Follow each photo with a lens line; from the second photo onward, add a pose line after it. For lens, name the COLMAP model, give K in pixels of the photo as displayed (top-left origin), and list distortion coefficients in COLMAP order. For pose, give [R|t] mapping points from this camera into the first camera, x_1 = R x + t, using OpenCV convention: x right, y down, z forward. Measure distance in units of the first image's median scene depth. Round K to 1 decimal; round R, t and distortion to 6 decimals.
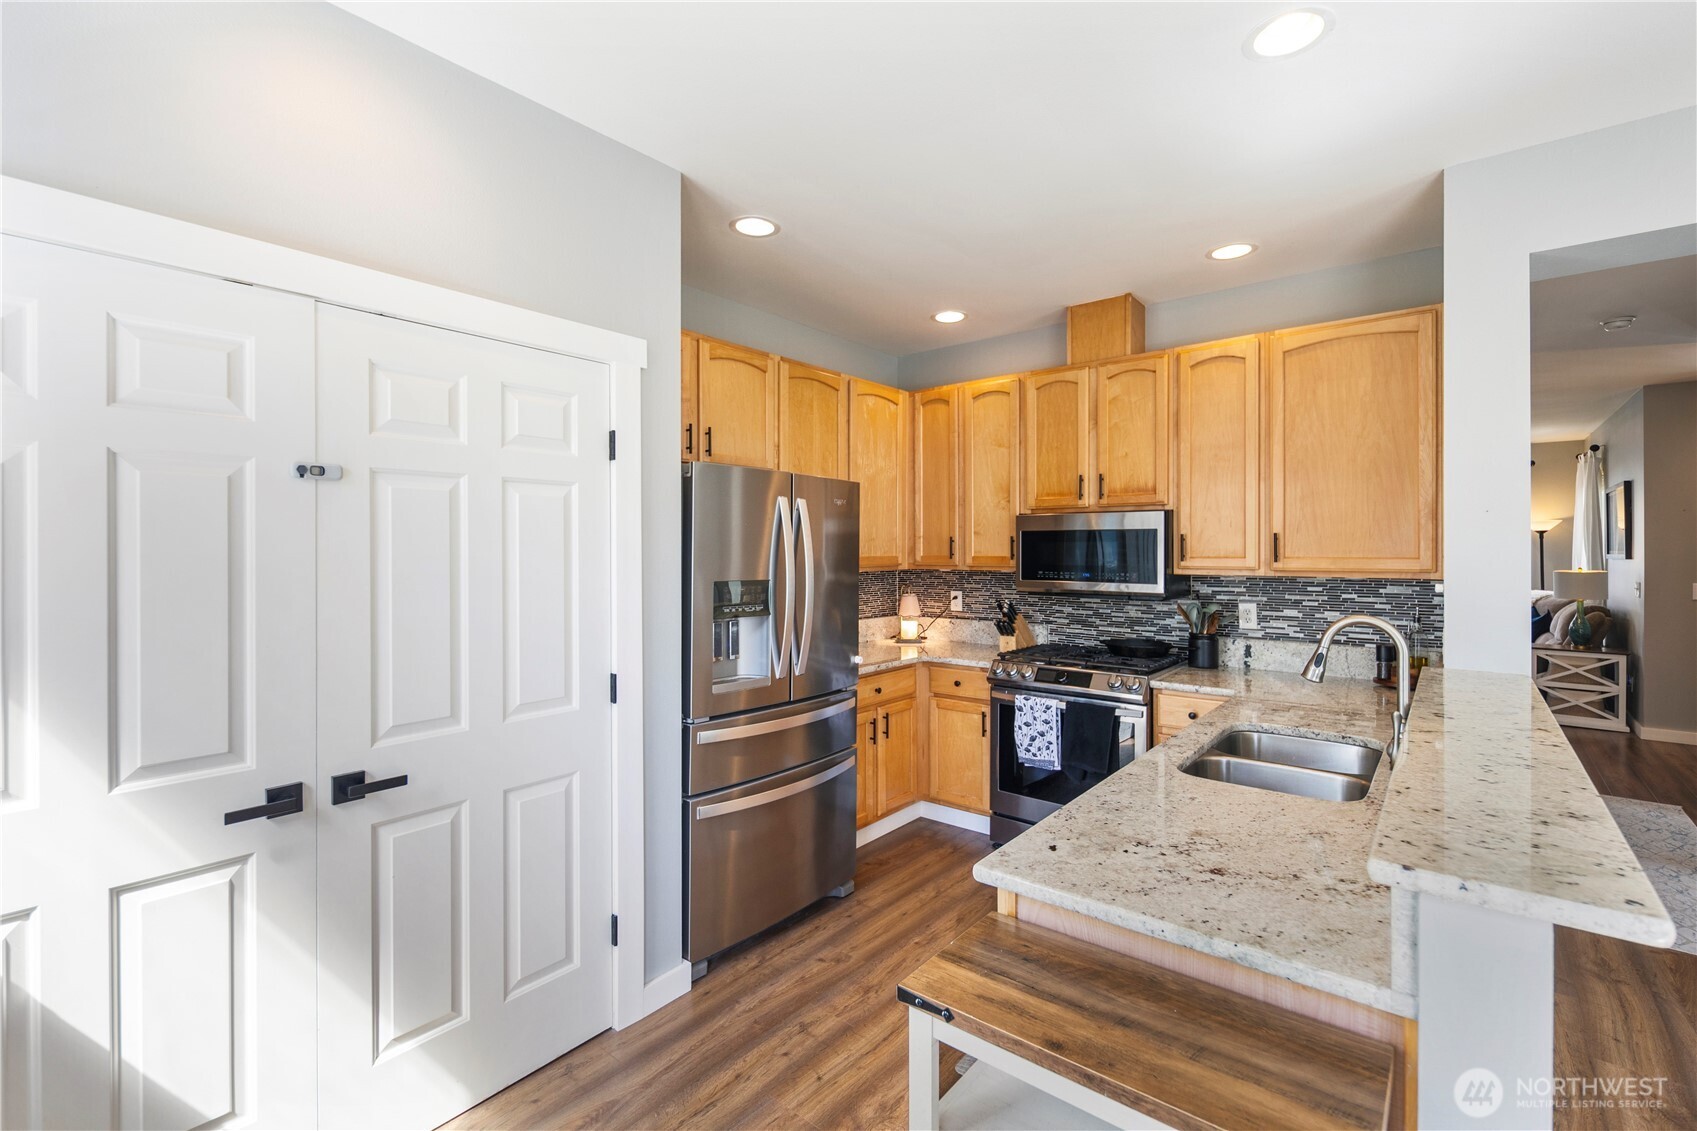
lens RADIAL K [[742.6, 0, 854.5], [0, 742.6, 553.6], [0, 0, 1]] dist [0.004741, -0.002940]
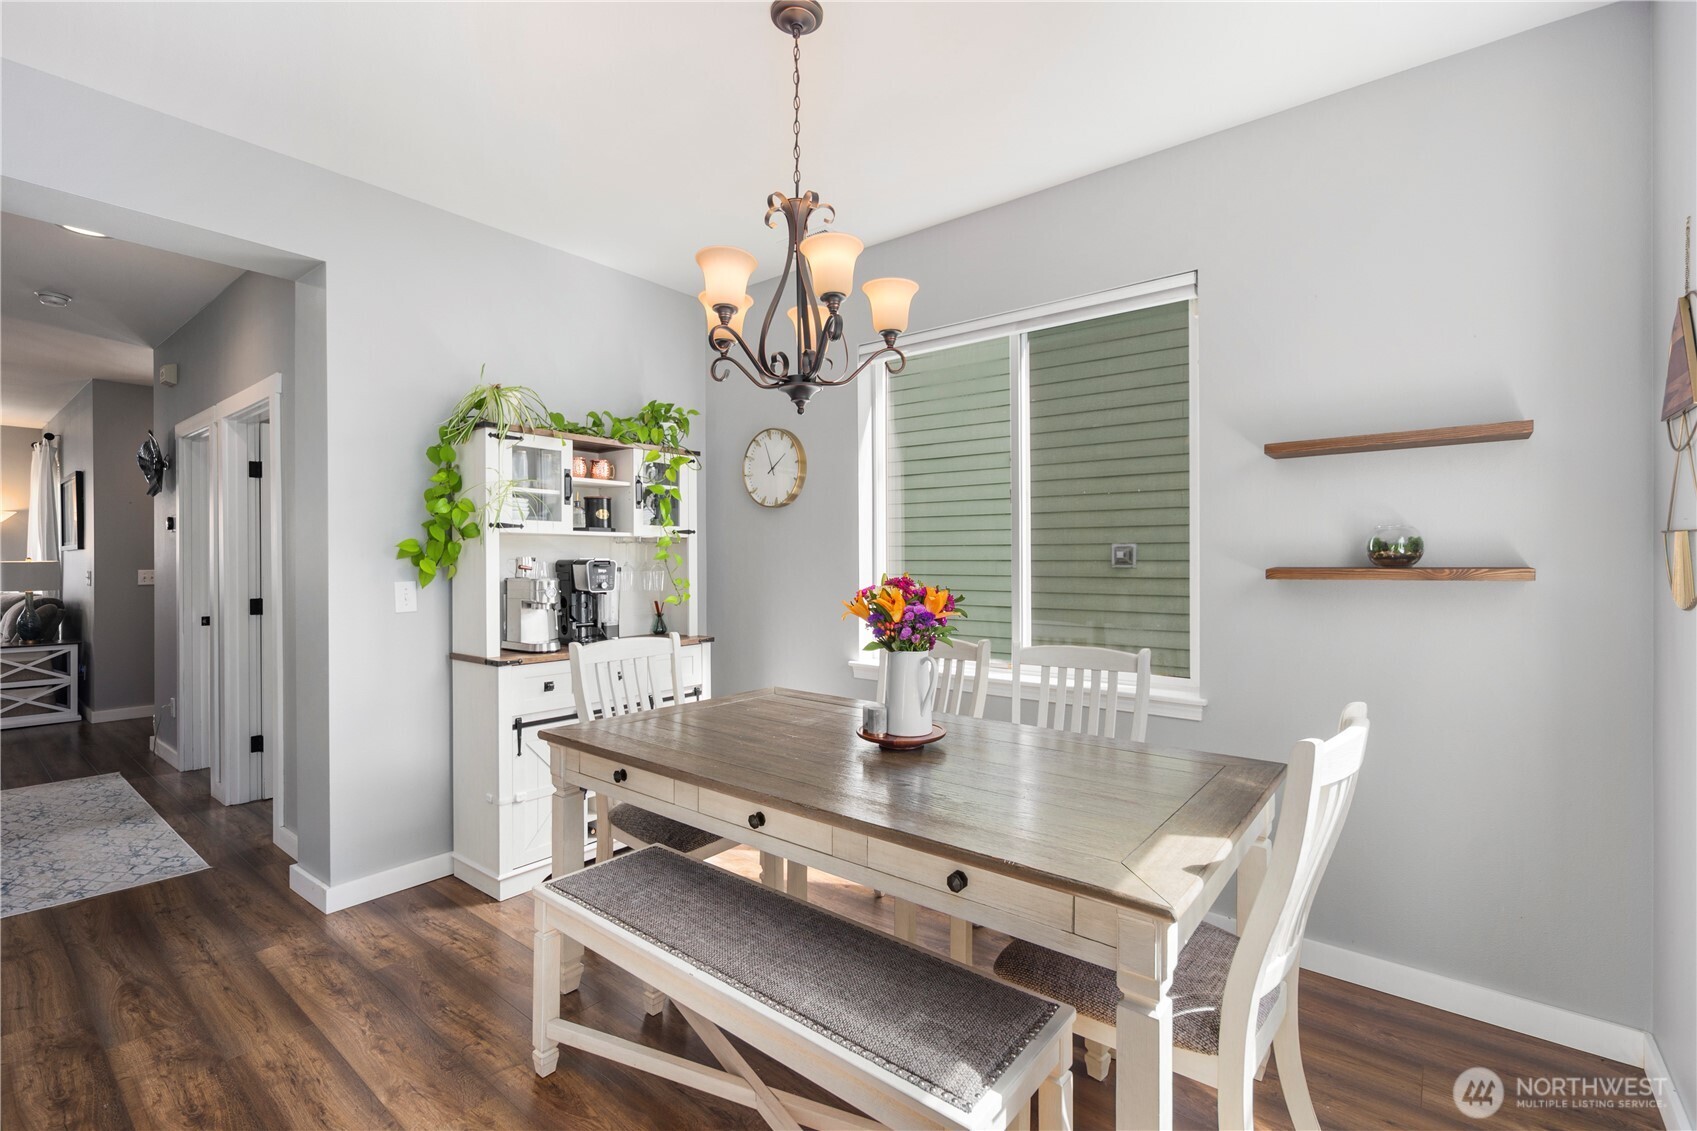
lens RADIAL K [[742.6, 0, 855.6], [0, 742.6, 559.6], [0, 0, 1]] dist [0.004741, -0.002940]
pose [[-0.017840, 0.000476, 0.999841, 0.027001], [0.009313, 0.999957, -0.000309, 0.051105], [-0.999797, 0.009306, -0.017844, -0.045914]]
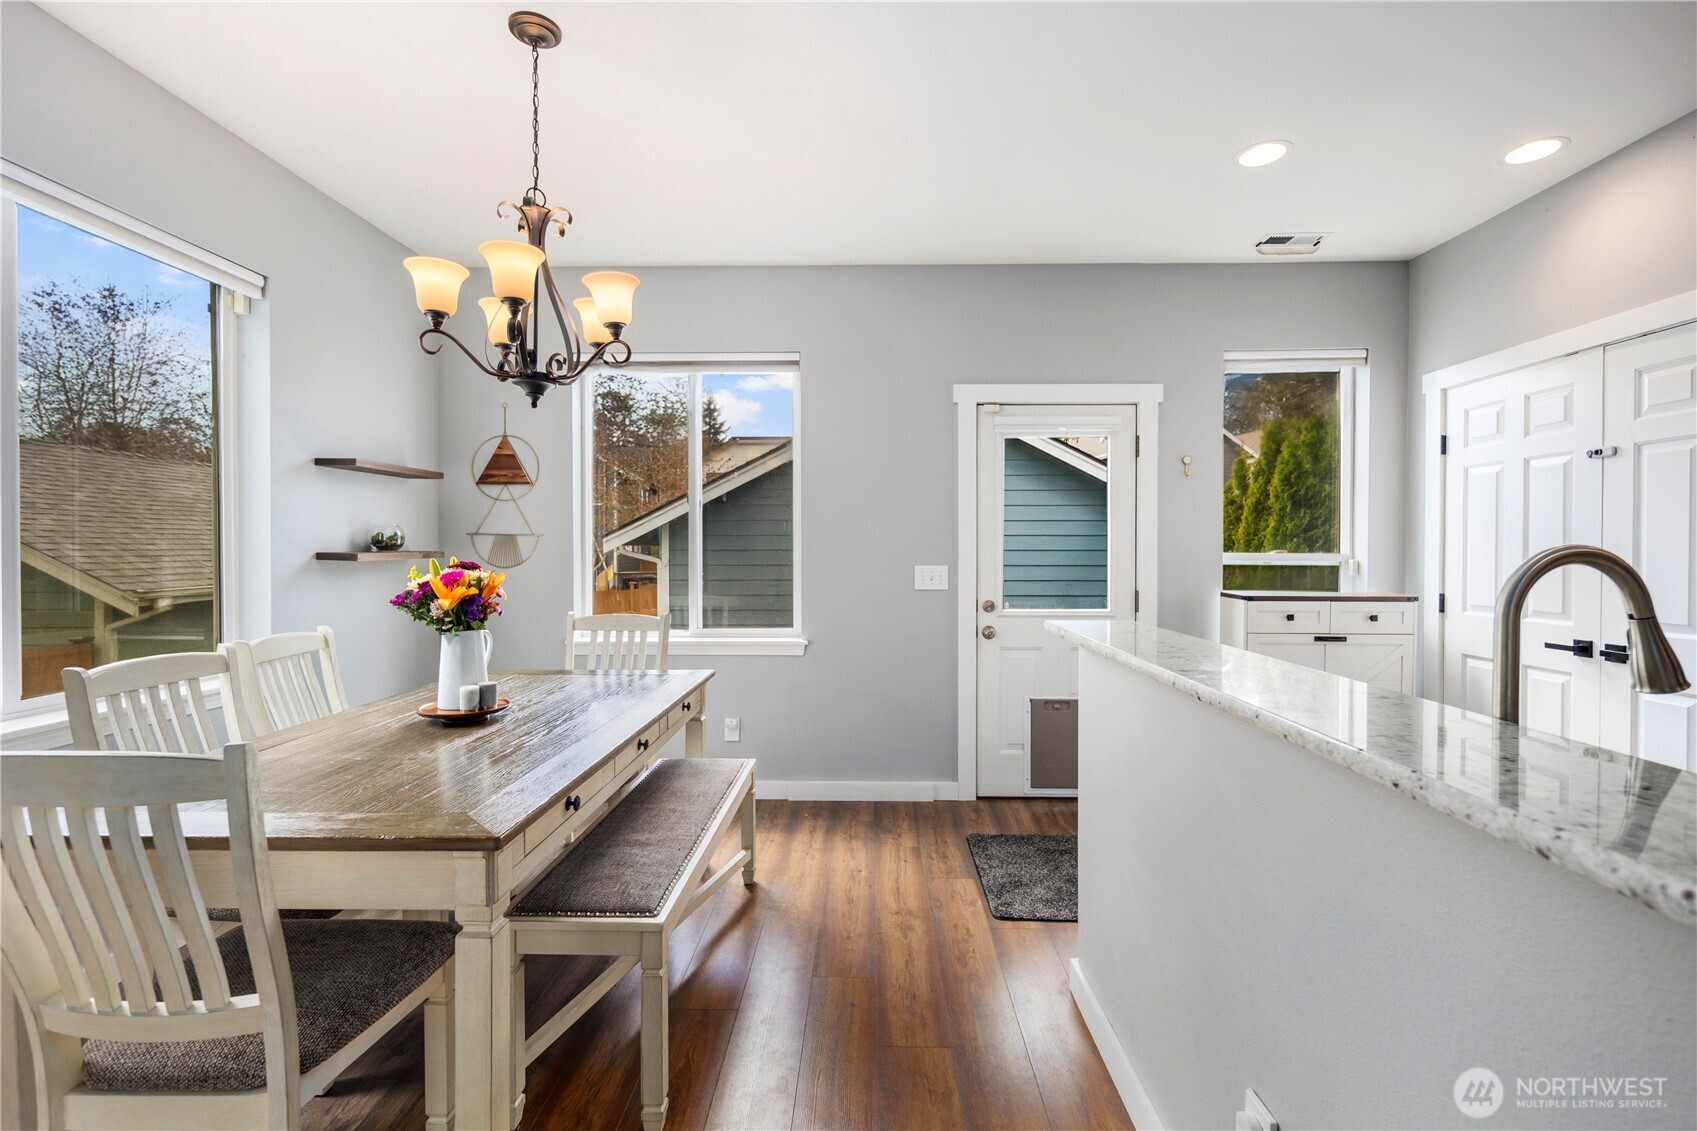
lens RADIAL K [[742.6, 0, 856.0], [0, 742.6, 557.8], [0, 0, 1]] dist [0.004741, -0.002940]
pose [[-0.781737, 0.010992, -0.623512, 0.770950], [-0.002014, 0.999795, 0.020150, 0.048862], [0.623605, 0.017007, -0.781554, 0.621454]]
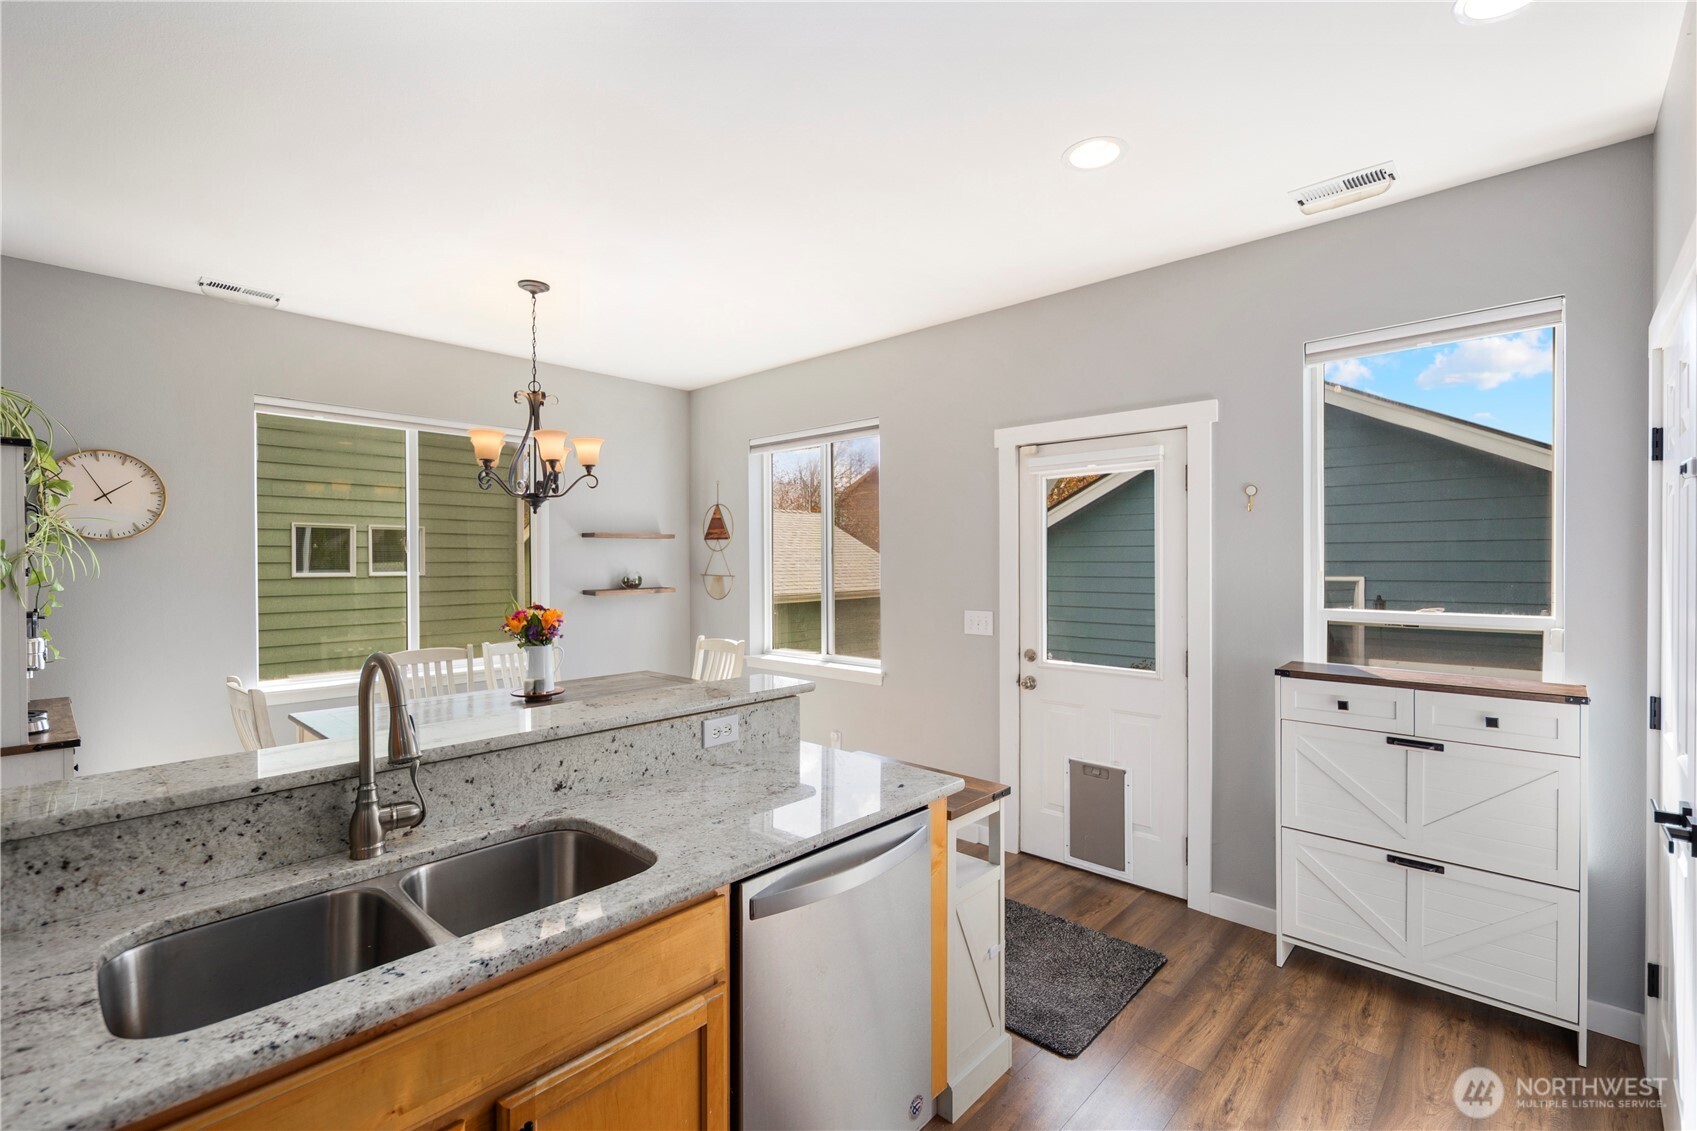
lens RADIAL K [[742.6, 0, 855.5], [0, 742.6, 564.6], [0, 0, 1]] dist [0.004741, -0.002940]
pose [[-0.998585, 0.006056, 0.052842, 0.116402], [0.006690, 0.999908, 0.011831, -0.001239], [-0.052765, 0.012168, -0.998533, 0.956952]]
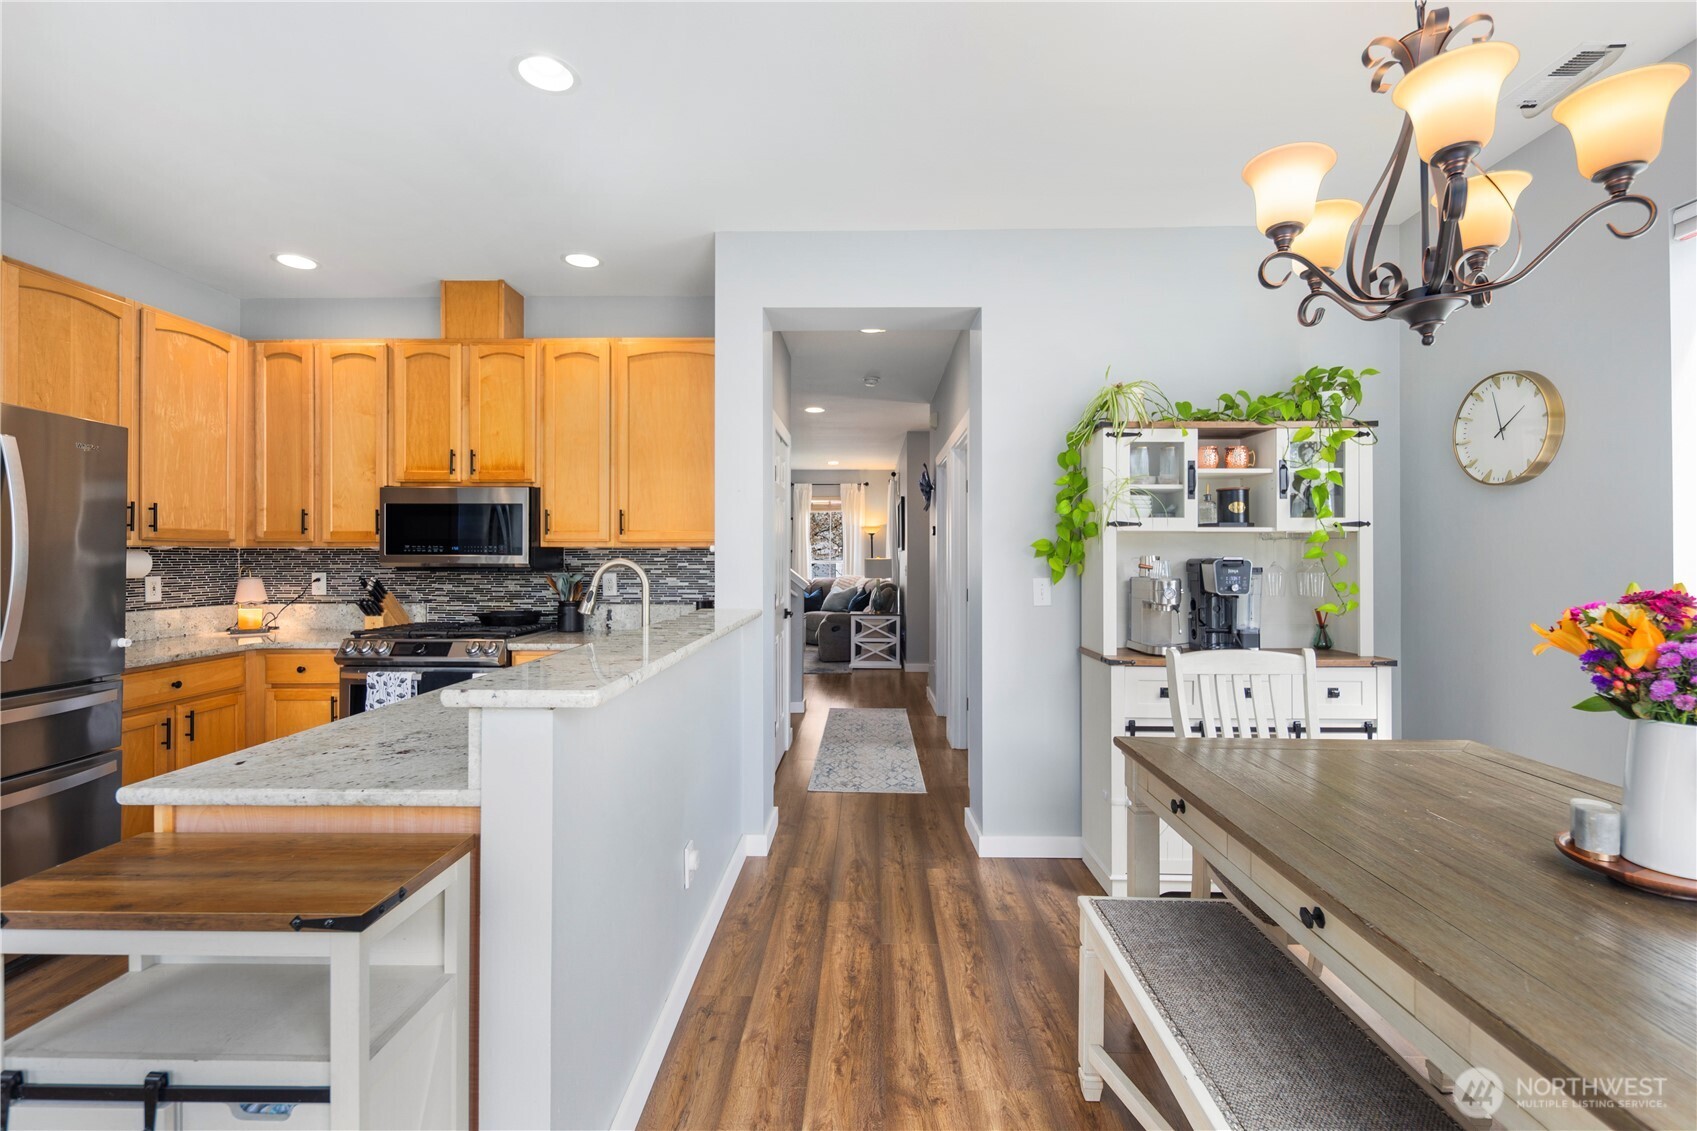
lens RADIAL K [[742.6, 0, 858.9], [0, 742.6, 554.2], [0, 0, 1]] dist [0.004741, -0.002940]
pose [[0.788189, 0.005939, 0.615404, 0.129371], [0.001531, 0.999931, -0.011611, 0.051867], [-0.615431, 0.010094, 0.788126, -0.140019]]
